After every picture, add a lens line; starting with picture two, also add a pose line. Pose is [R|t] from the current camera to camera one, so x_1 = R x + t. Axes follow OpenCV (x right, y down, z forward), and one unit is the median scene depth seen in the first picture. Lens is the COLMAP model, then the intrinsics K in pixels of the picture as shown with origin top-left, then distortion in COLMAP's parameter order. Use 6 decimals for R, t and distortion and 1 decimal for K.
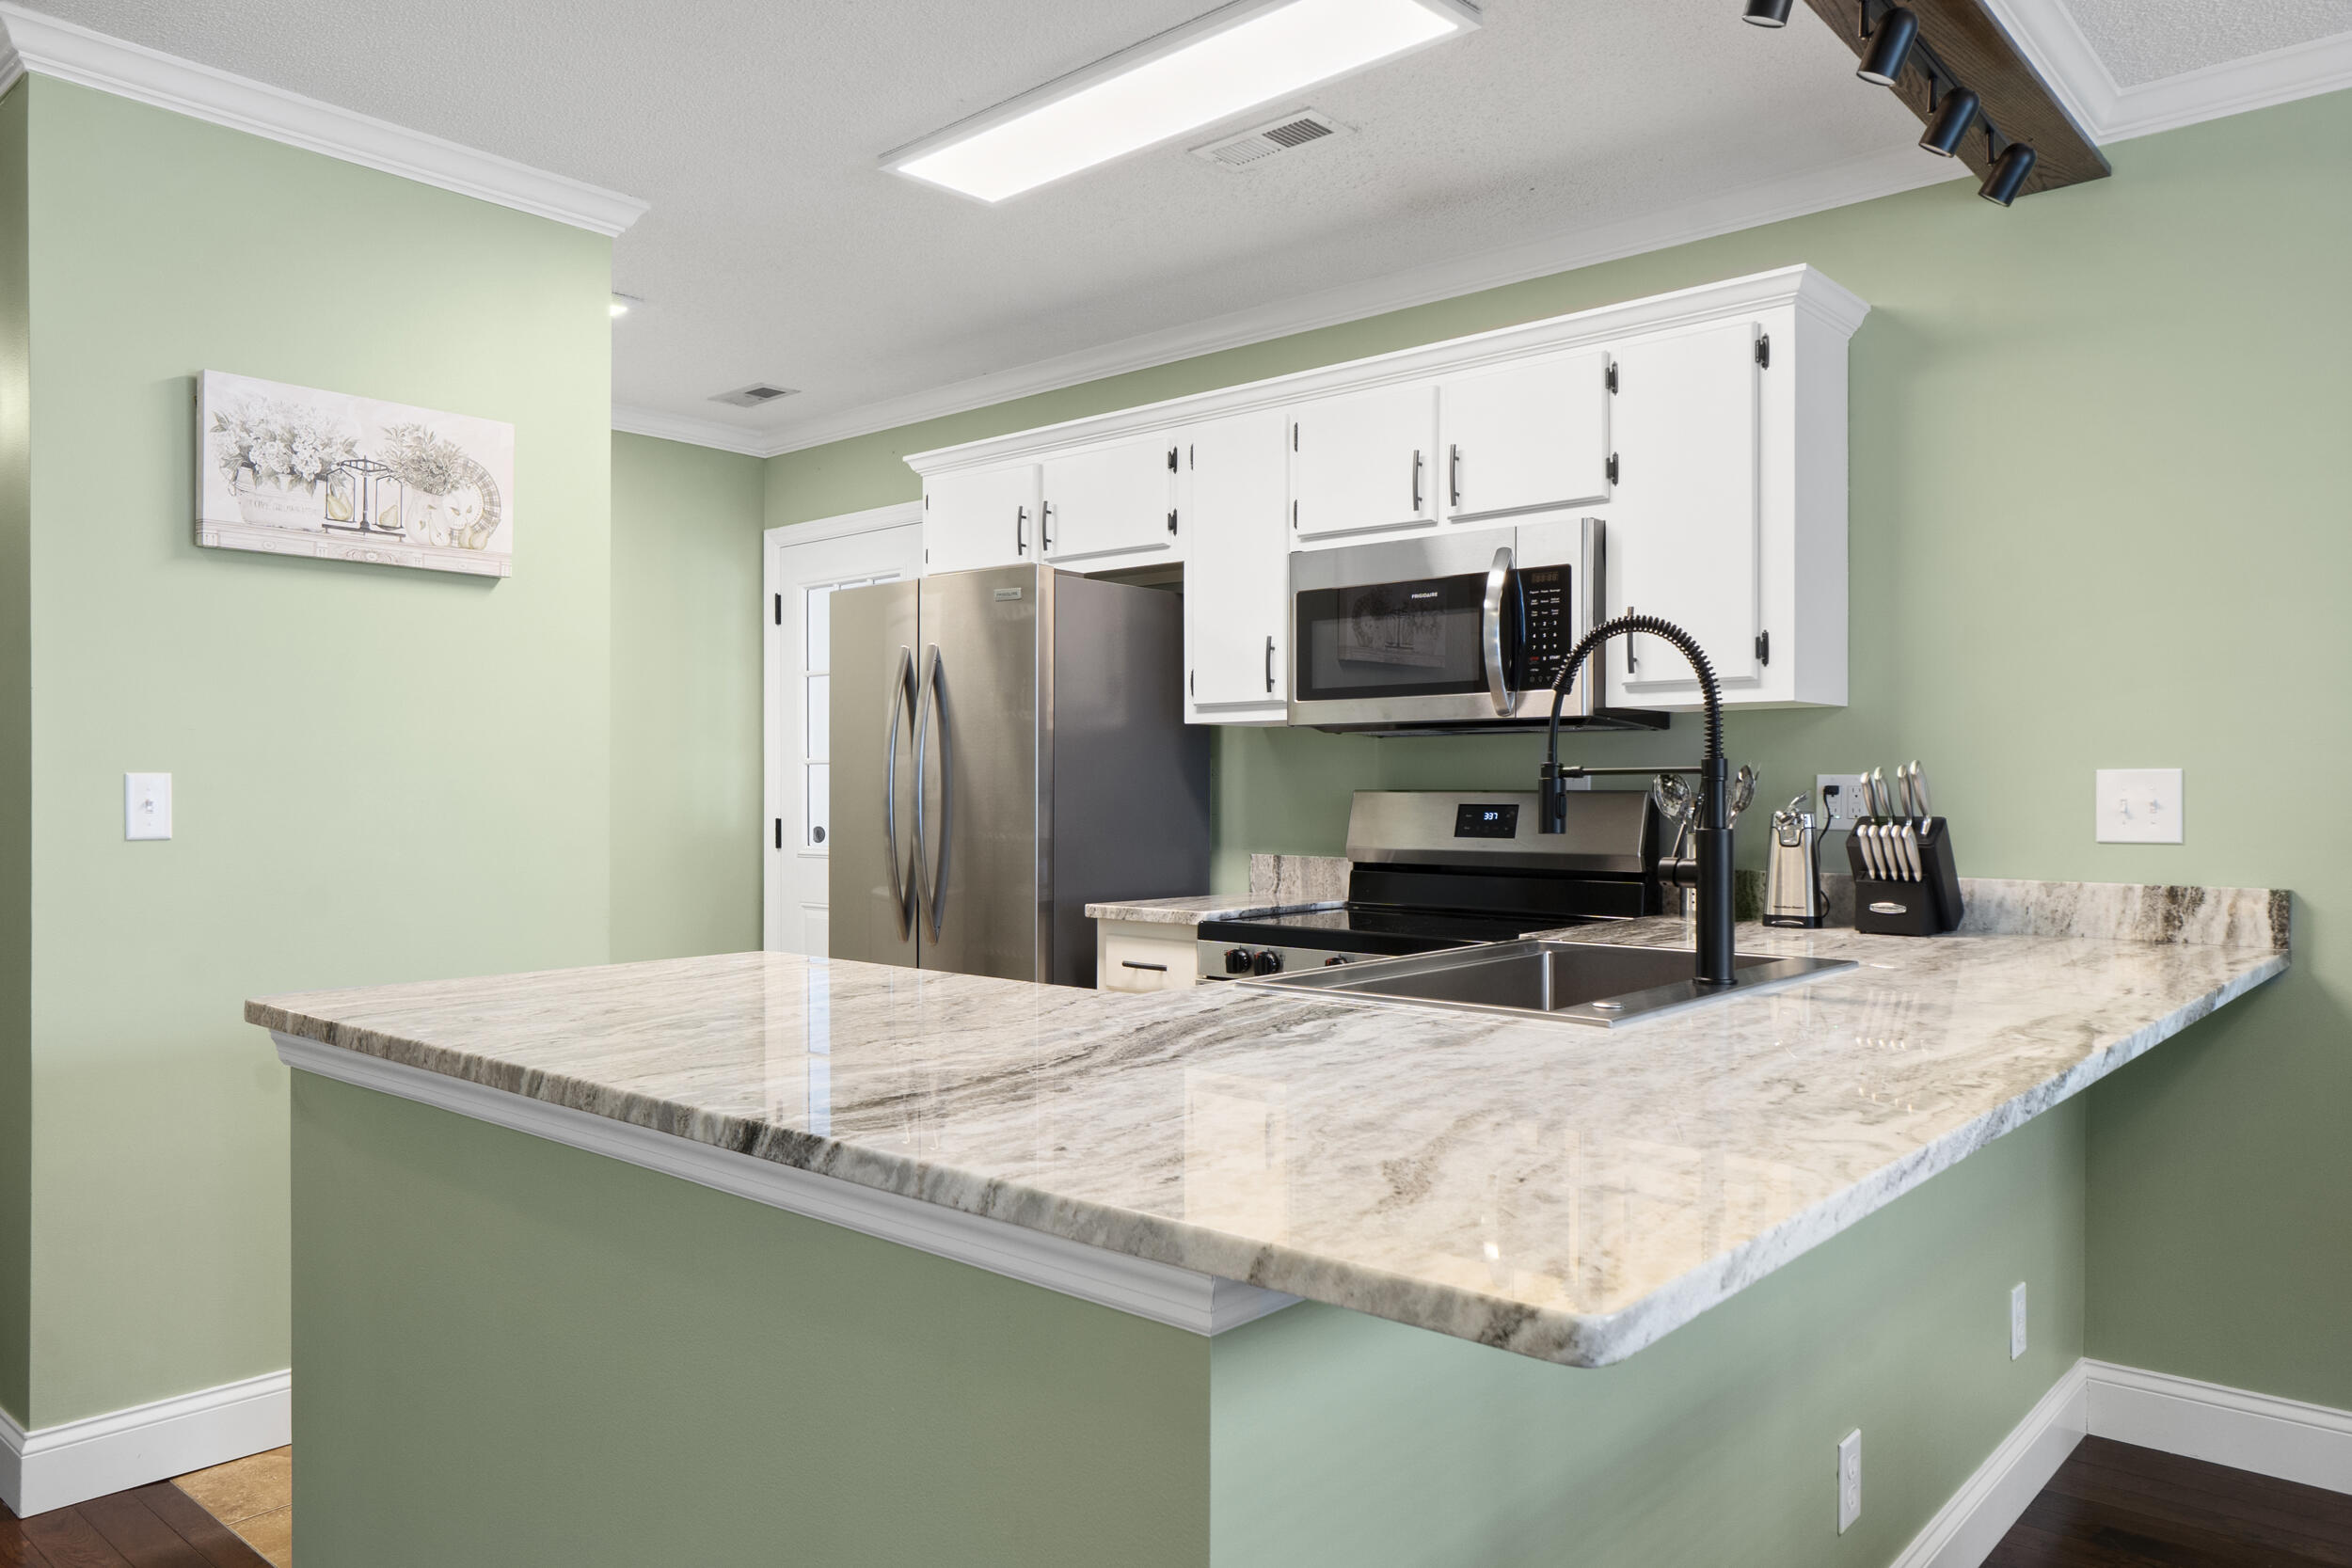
lens RADIAL K [[1619.5, 0, 1166.1], [0, 1619.5, 795.3], [0, 0, 1]] dist [-0.001549, -0.004725]
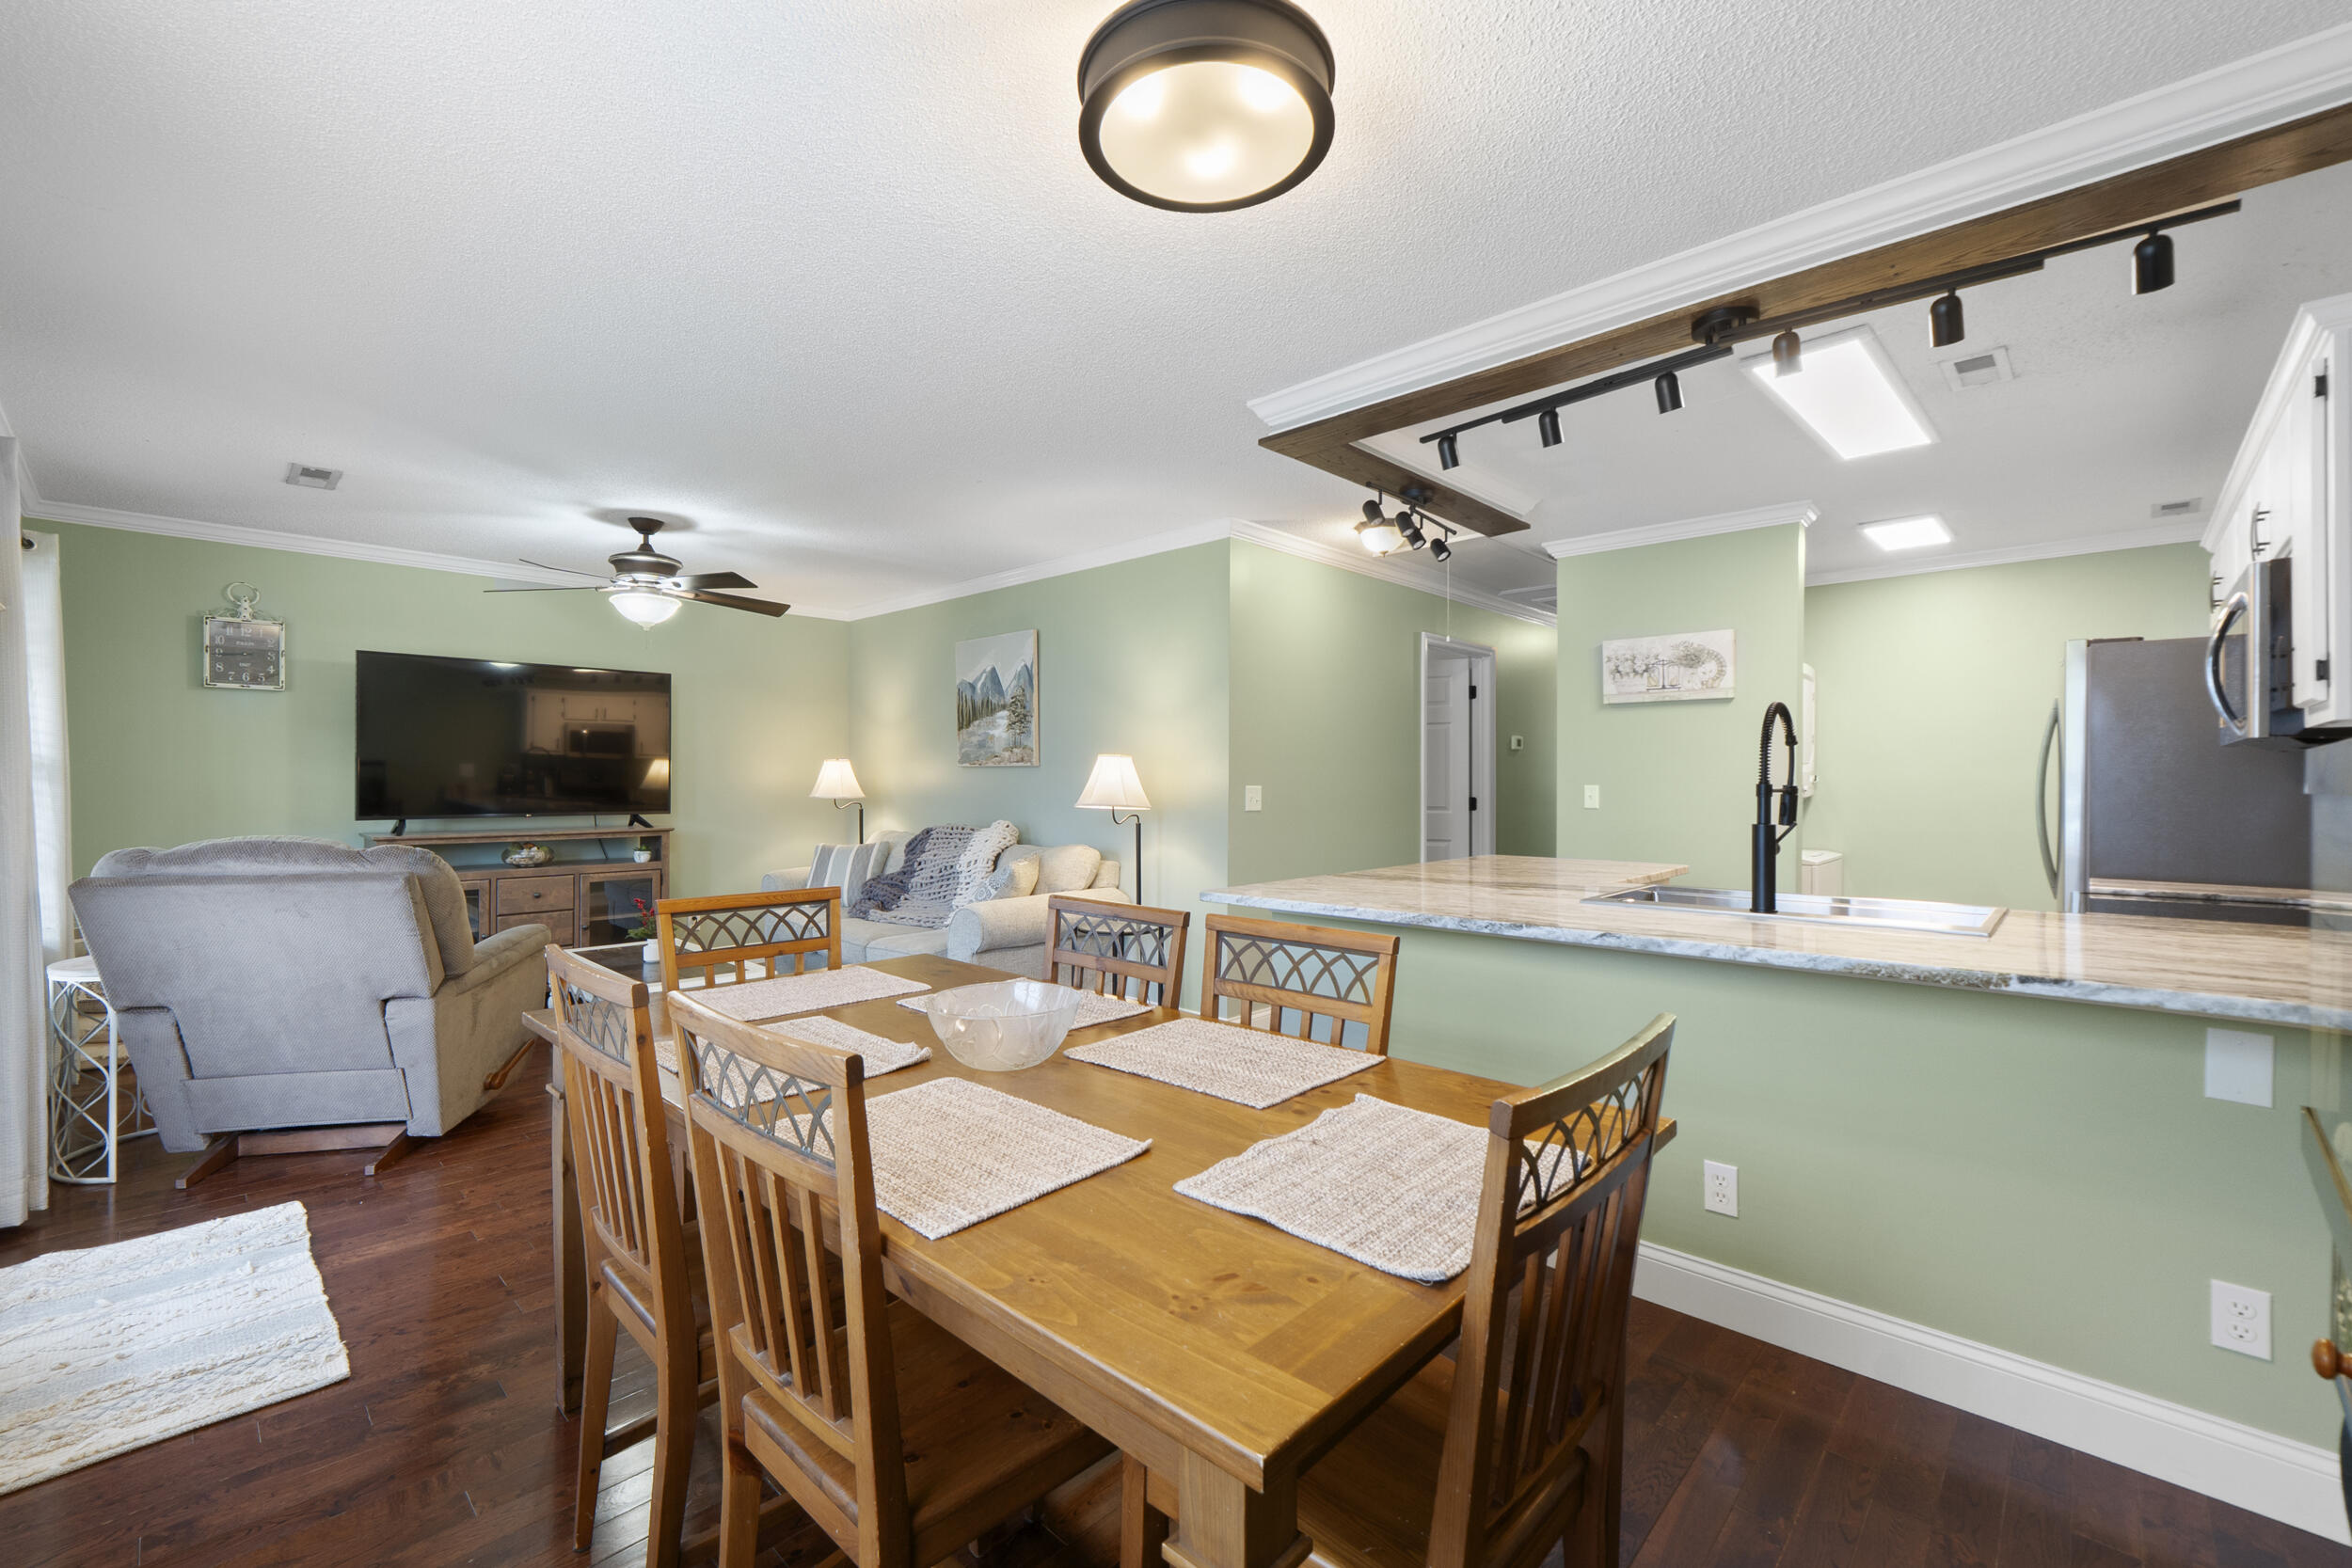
lens RADIAL K [[985.2, 0, 1161.6], [0, 985.2, 776.9], [0, 0, 1]] dist [0.005093, 0.000329]
pose [[-0.050333, -0.002283, -0.998730, 0.973473], [-0.007900, 0.999967, -0.001888, -0.016452], [0.998701, 0.007795, -0.050349, 0.277358]]
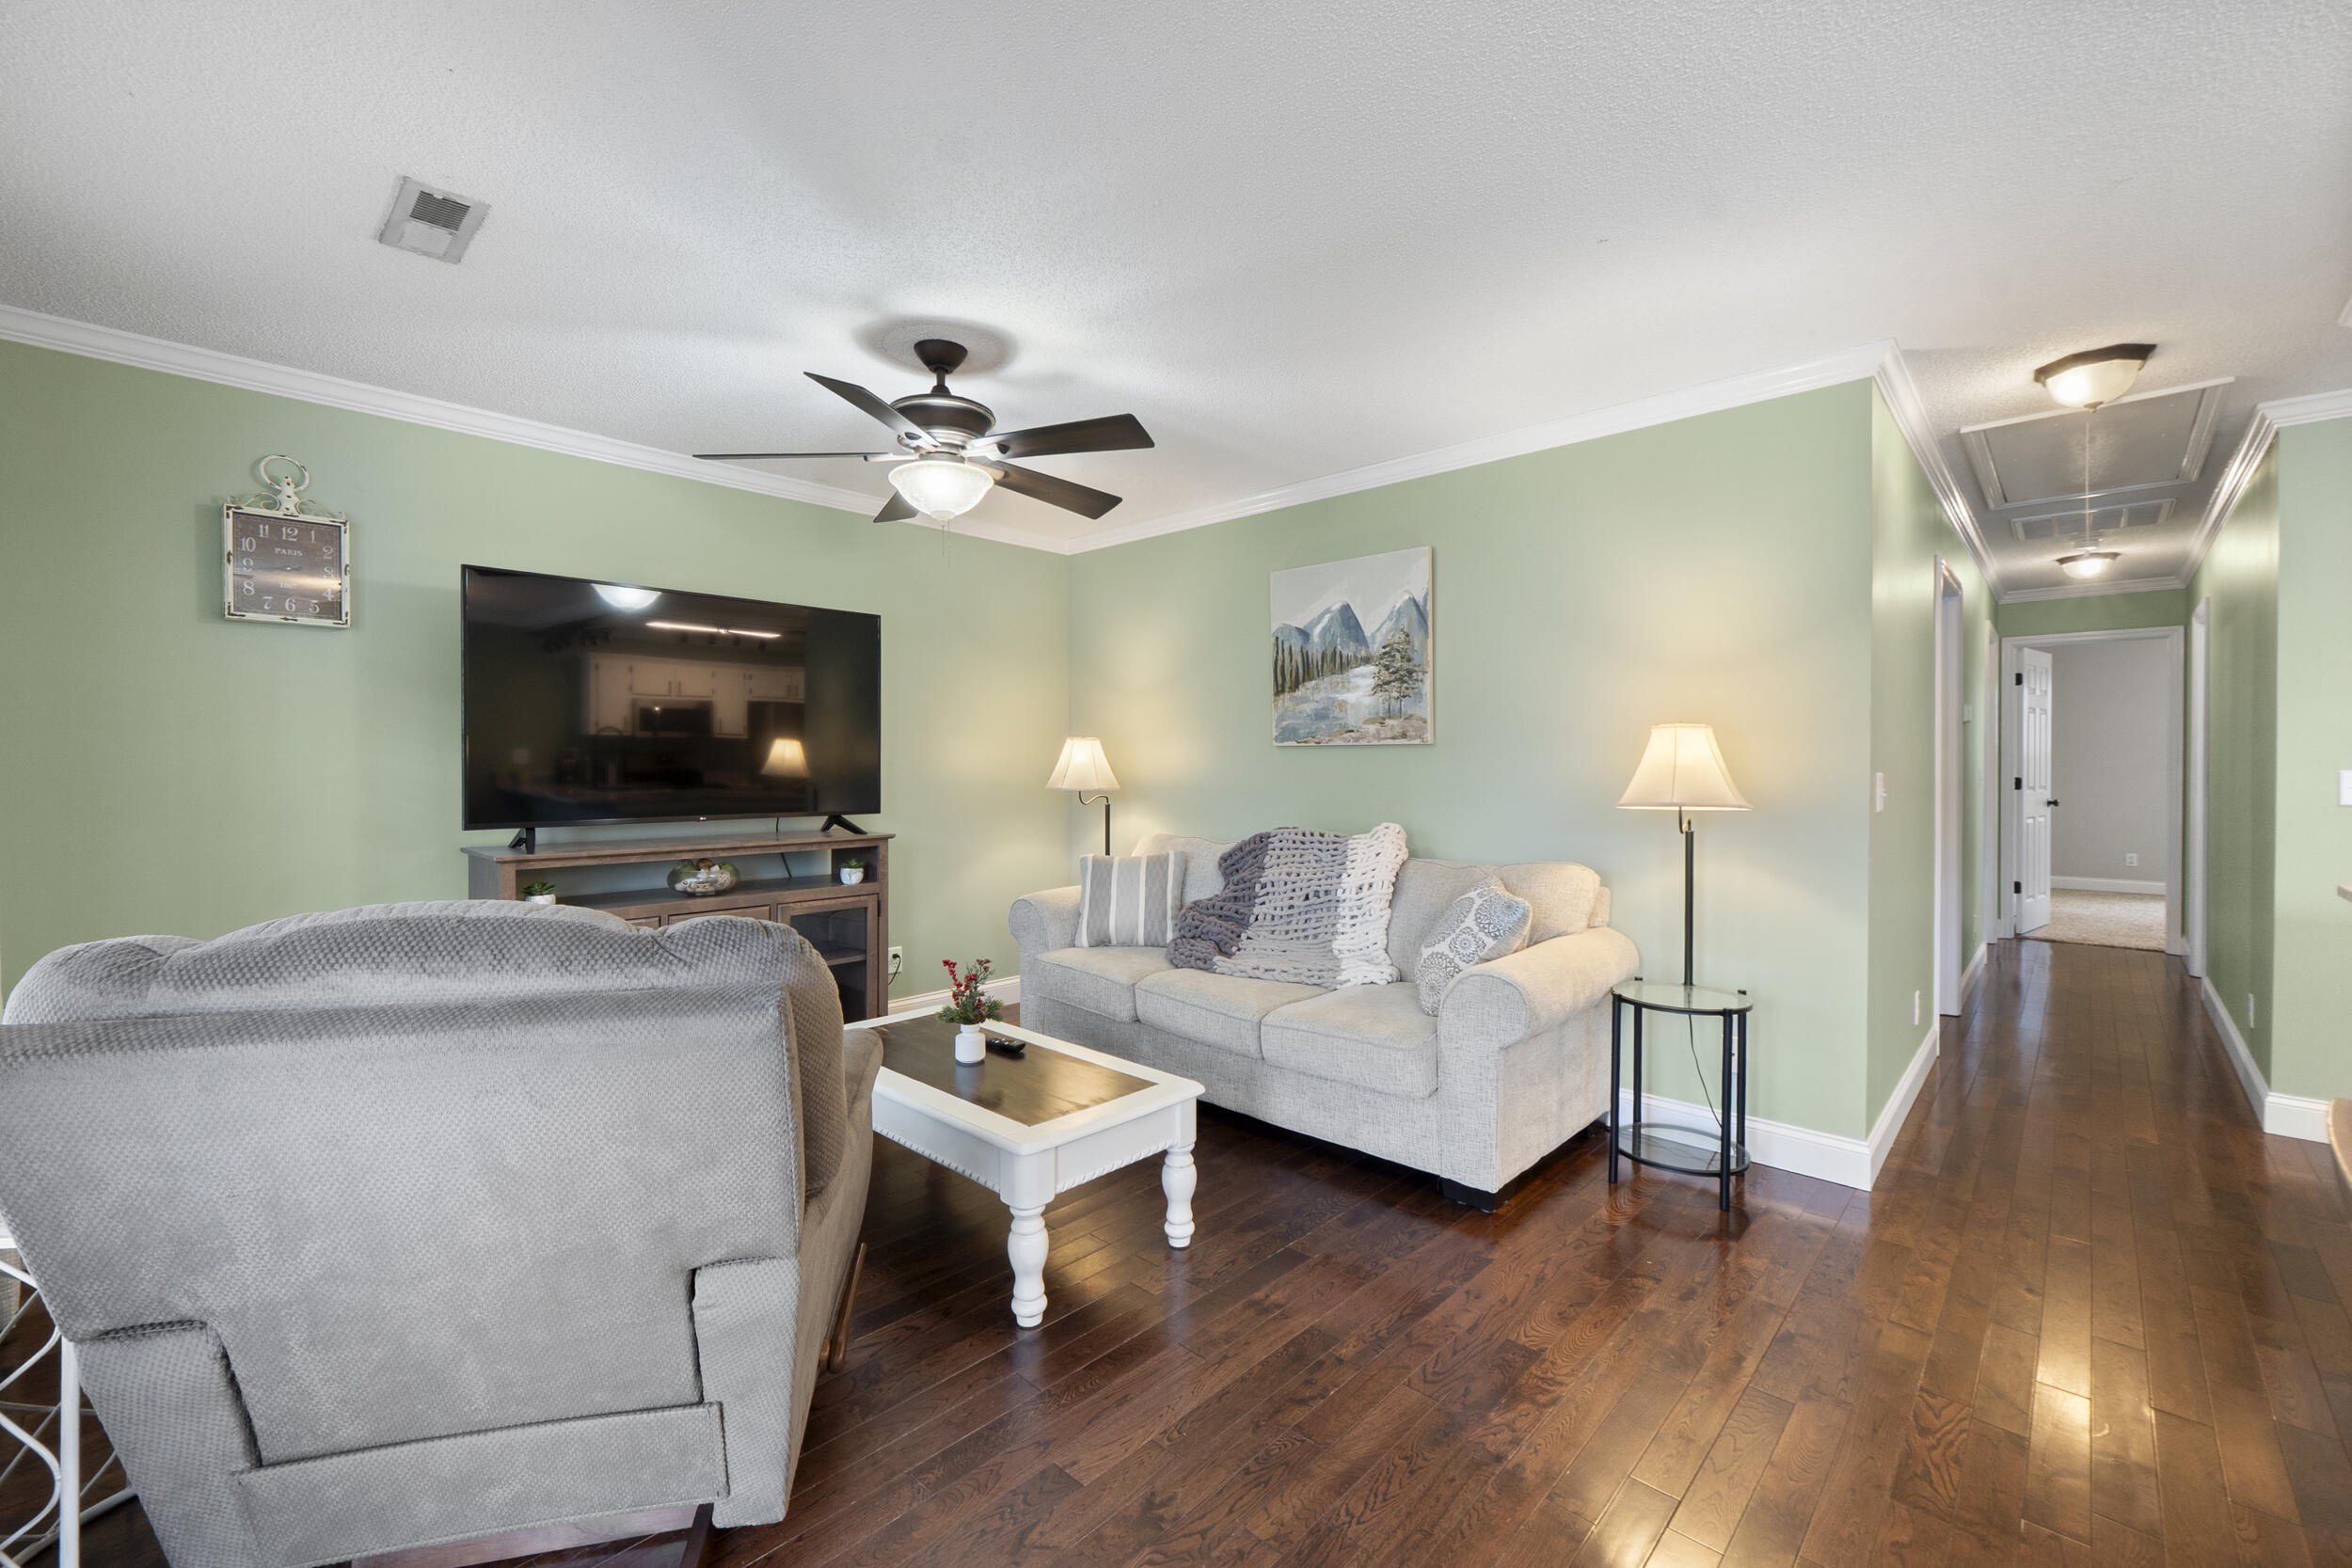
lens RADIAL K [[985.2, 0, 1165.8], [0, 985.2, 769.0], [0, 0, 1]] dist [0.005093, 0.000329]
pose [[-0.037334, 0.005408, -0.999288, 0.474677], [-0.005220, 0.999971, 0.005607, -0.012102], [0.999289, 0.005425, -0.037304, -0.296342]]
